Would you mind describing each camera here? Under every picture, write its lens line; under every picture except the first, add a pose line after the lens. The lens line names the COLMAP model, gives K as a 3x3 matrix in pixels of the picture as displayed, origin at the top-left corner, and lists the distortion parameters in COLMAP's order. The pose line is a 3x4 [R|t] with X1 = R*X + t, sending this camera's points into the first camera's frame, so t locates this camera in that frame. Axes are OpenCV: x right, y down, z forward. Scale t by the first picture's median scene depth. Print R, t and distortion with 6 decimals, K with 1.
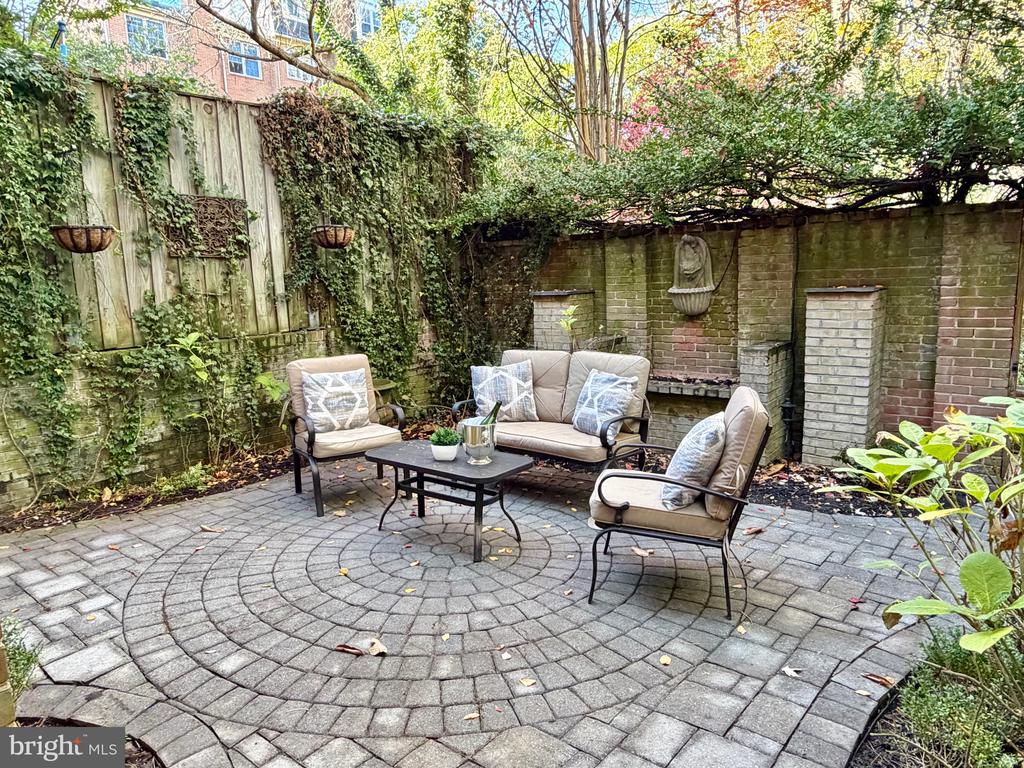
lens RADIAL K [[677.1, 0, 508.2], [0, 677.1, 383.2], [0, 0, 1]] dist [0.009560, -0.001784]
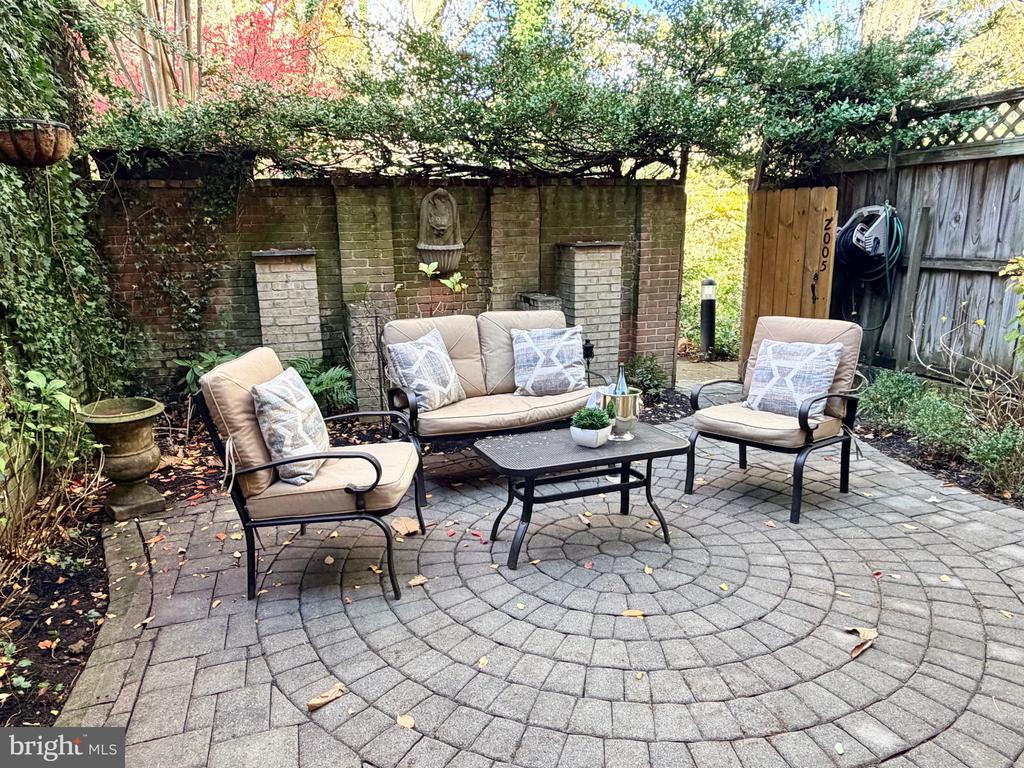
lens RADIAL K [[677.1, 0, 508.8], [0, 677.1, 384.3], [0, 0, 1]] dist [0.009560, -0.001784]
pose [[0.548009, -0.168859, 0.819252, -0.589074], [0.133459, 0.984516, 0.113649, -0.048732], [-0.825757, 0.047056, 0.562059, 0.453444]]
